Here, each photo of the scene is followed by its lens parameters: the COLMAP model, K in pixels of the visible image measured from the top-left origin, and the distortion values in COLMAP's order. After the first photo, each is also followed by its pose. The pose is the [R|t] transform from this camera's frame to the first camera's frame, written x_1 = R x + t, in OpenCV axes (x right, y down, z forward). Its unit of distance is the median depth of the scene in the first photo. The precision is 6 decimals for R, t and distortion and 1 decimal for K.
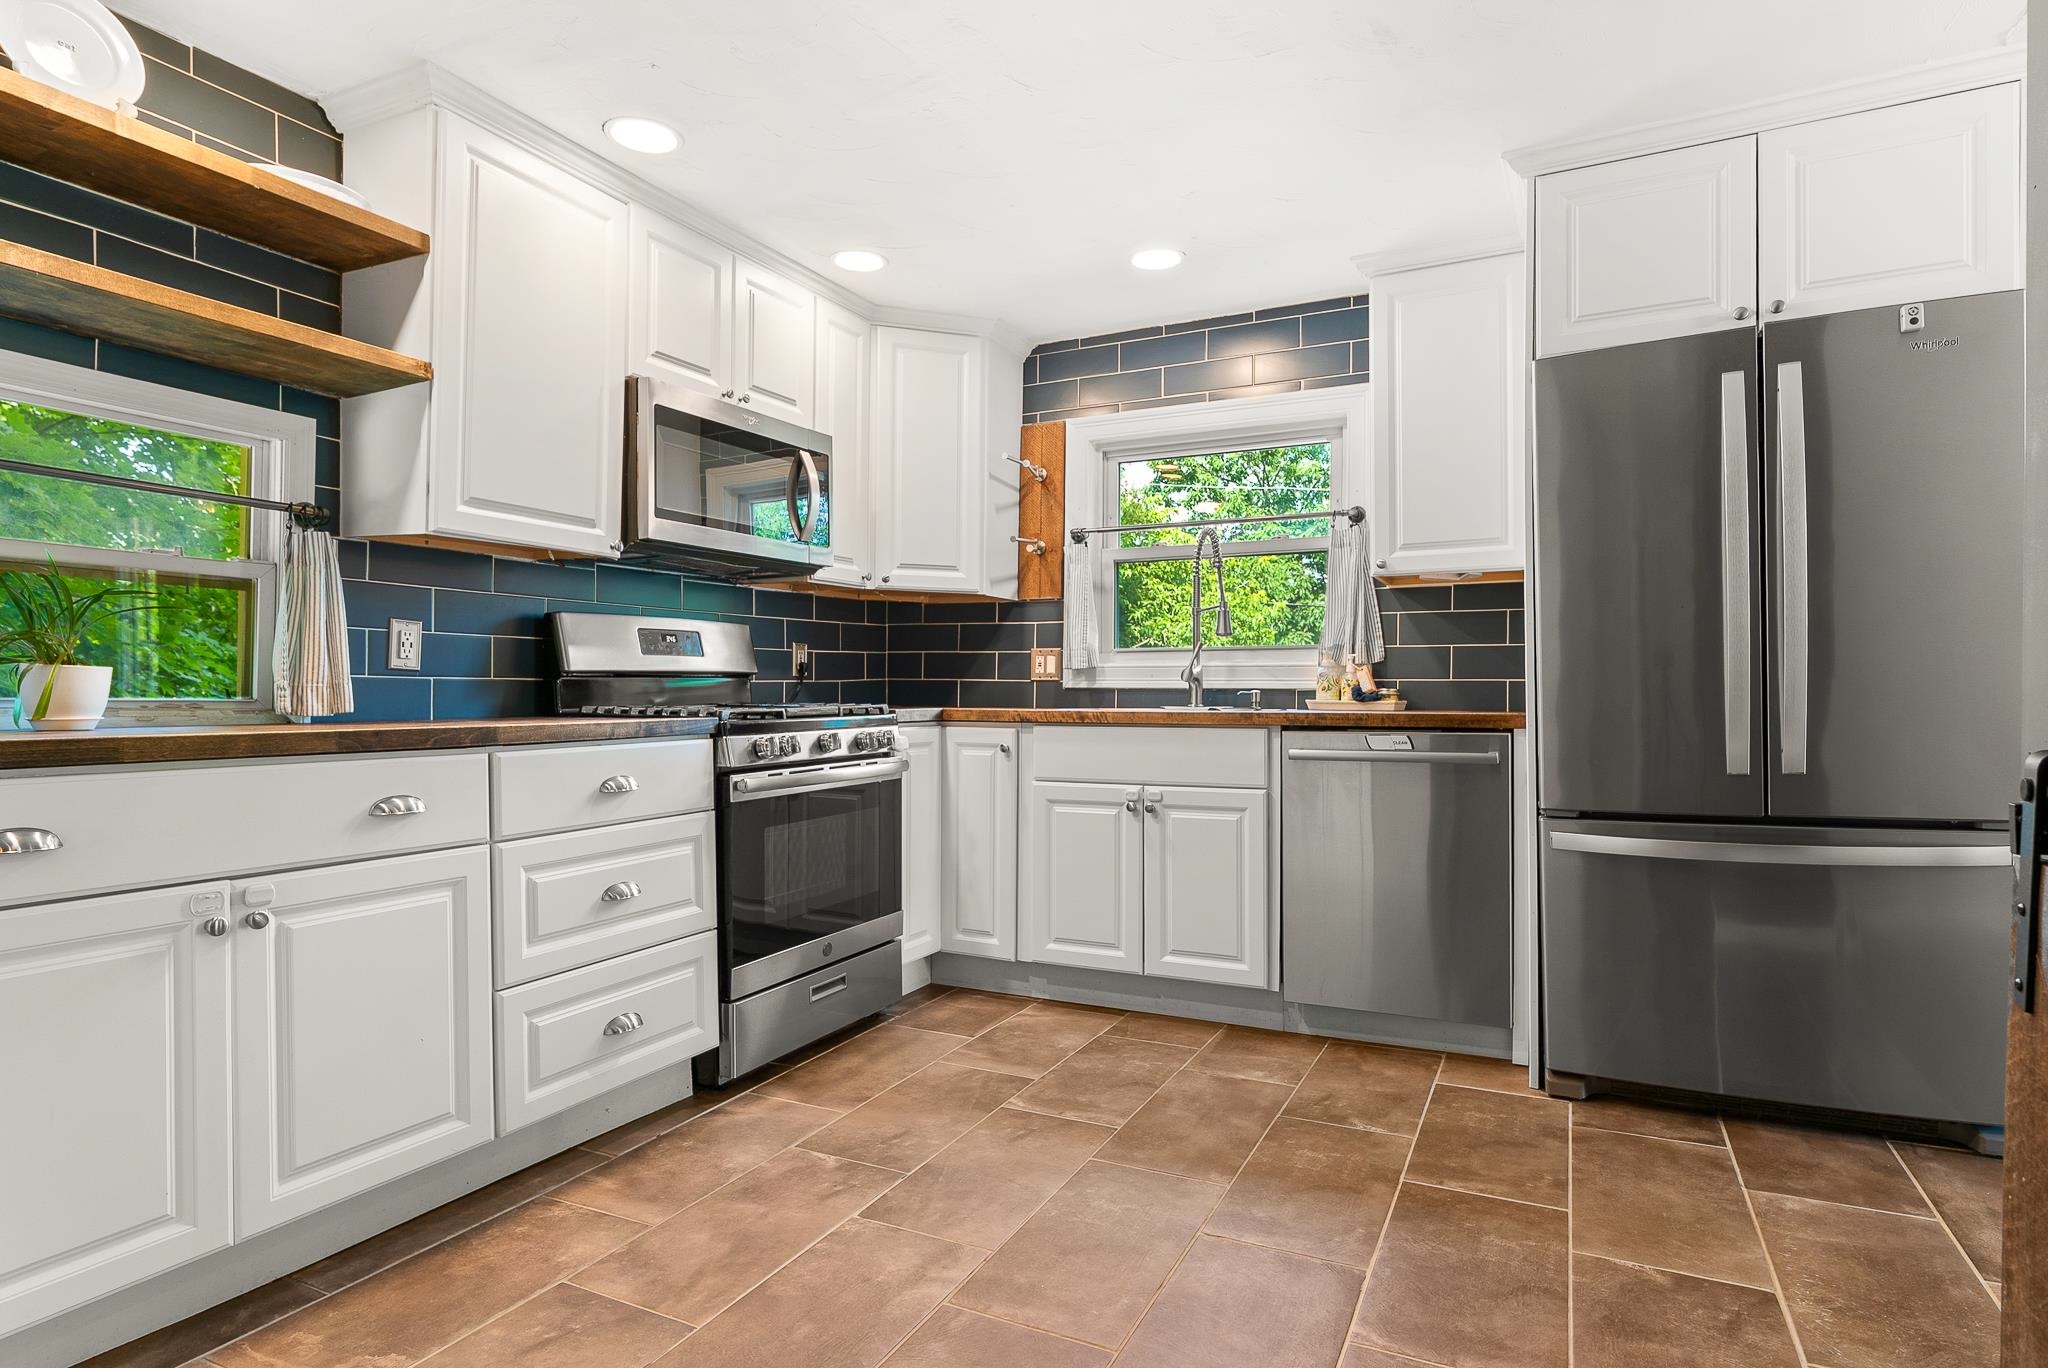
lens RADIAL K [[1106.7, 0, 1018.0], [0, 1106.7, 682.6], [0, 0, 1]] dist [0.008324, -0.001307]
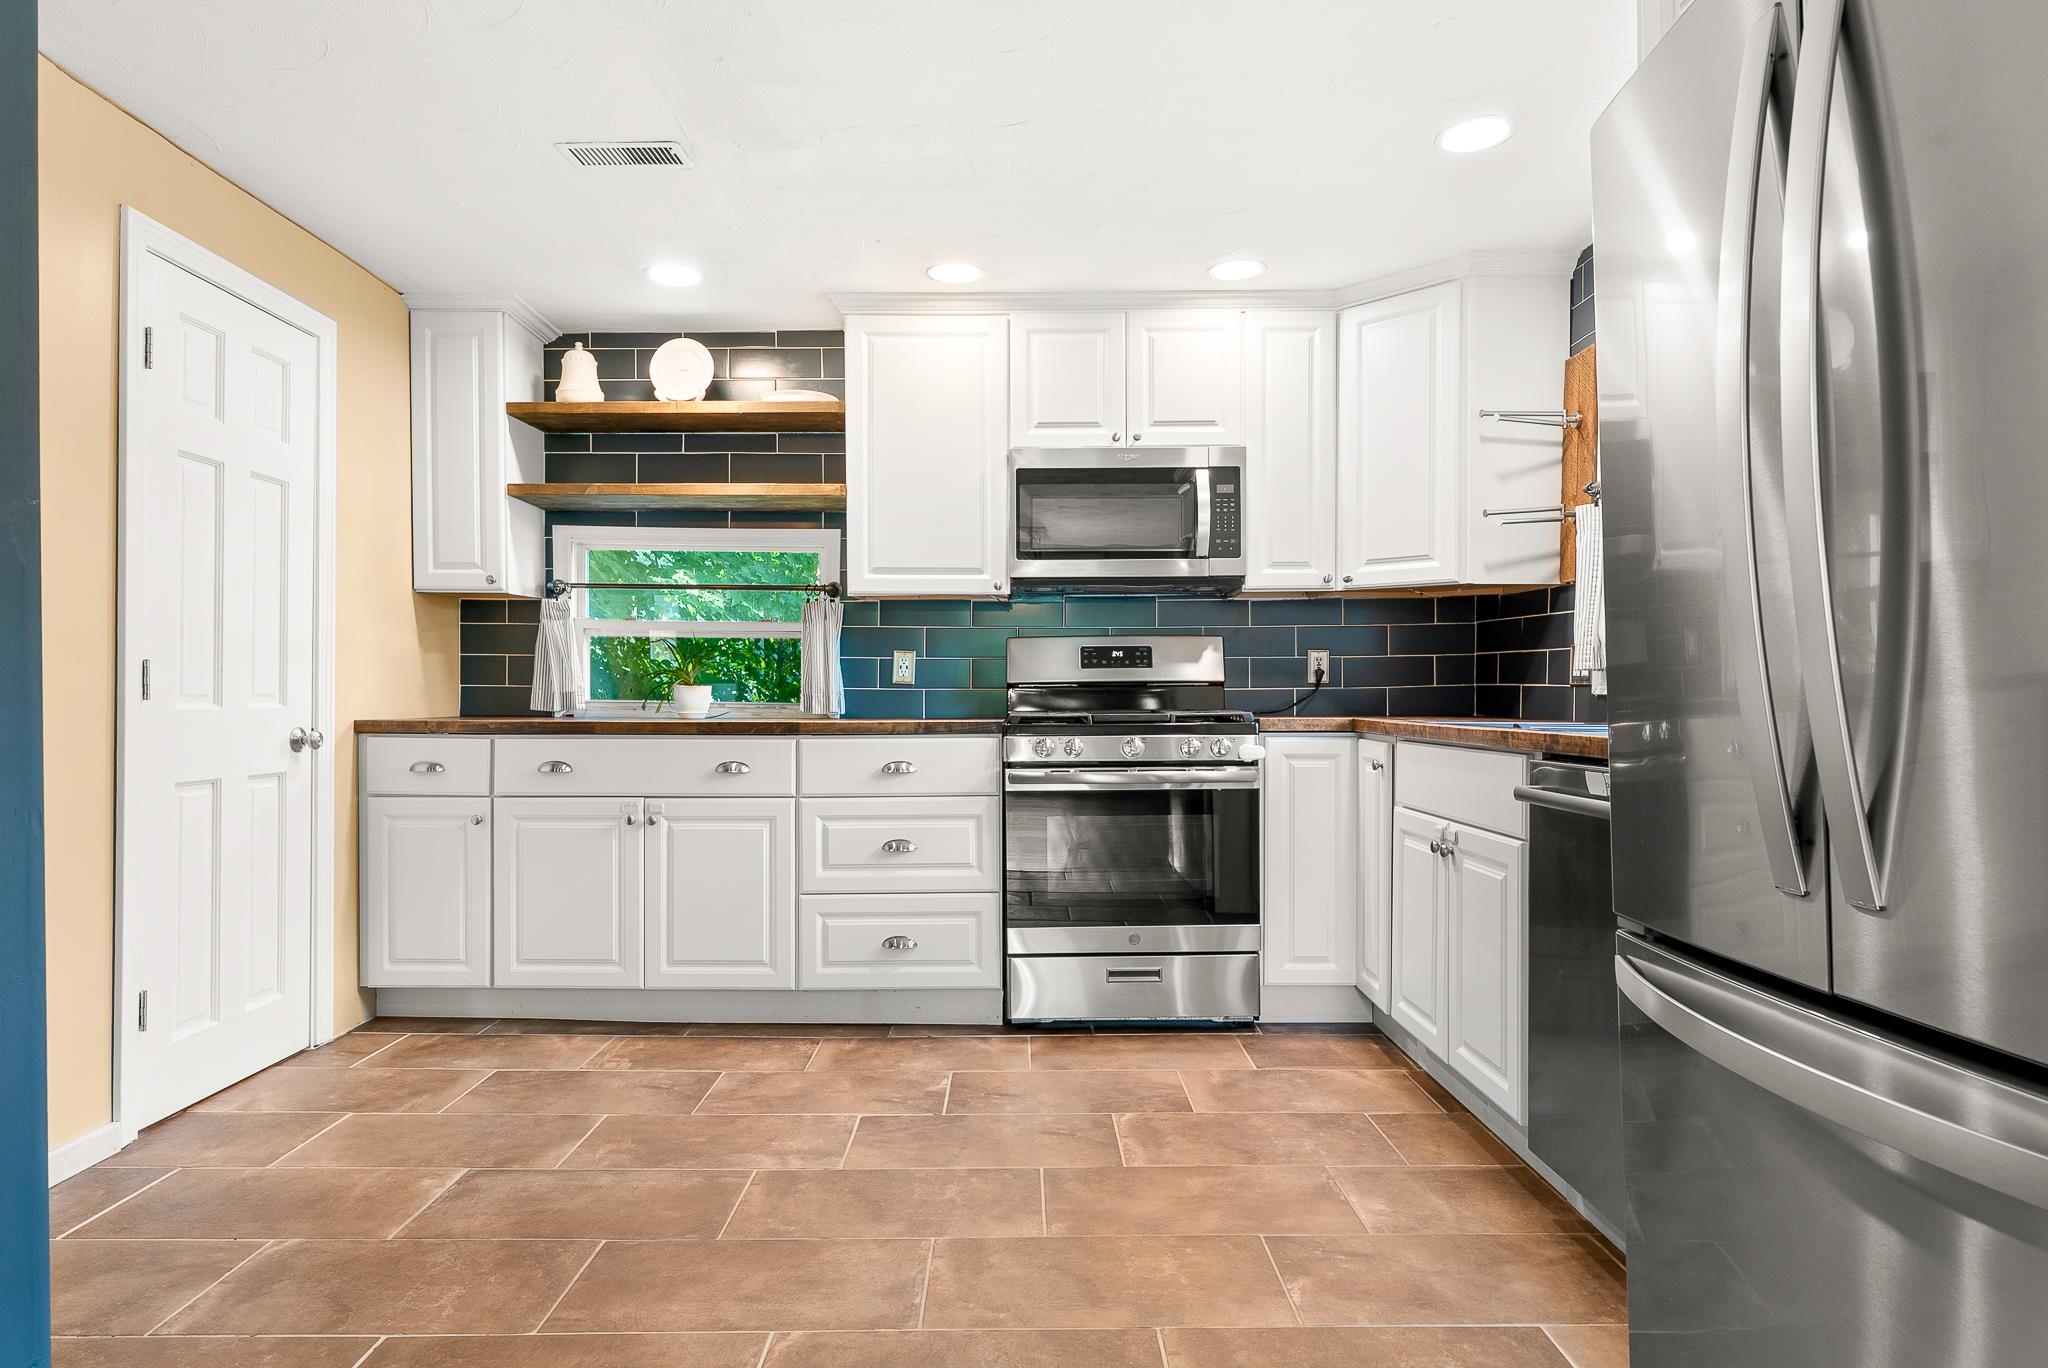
lens RADIAL K [[1106.7, 0, 1013.1], [0, 1106.7, 687.2], [0, 0, 1]] dist [0.008324, -0.001307]
pose [[0.442941, -0.006854, -0.896524, 0.847189], [0.007699, 0.999963, -0.003841, -0.000775], [0.896518, -0.005201, 0.442978, 0.476657]]
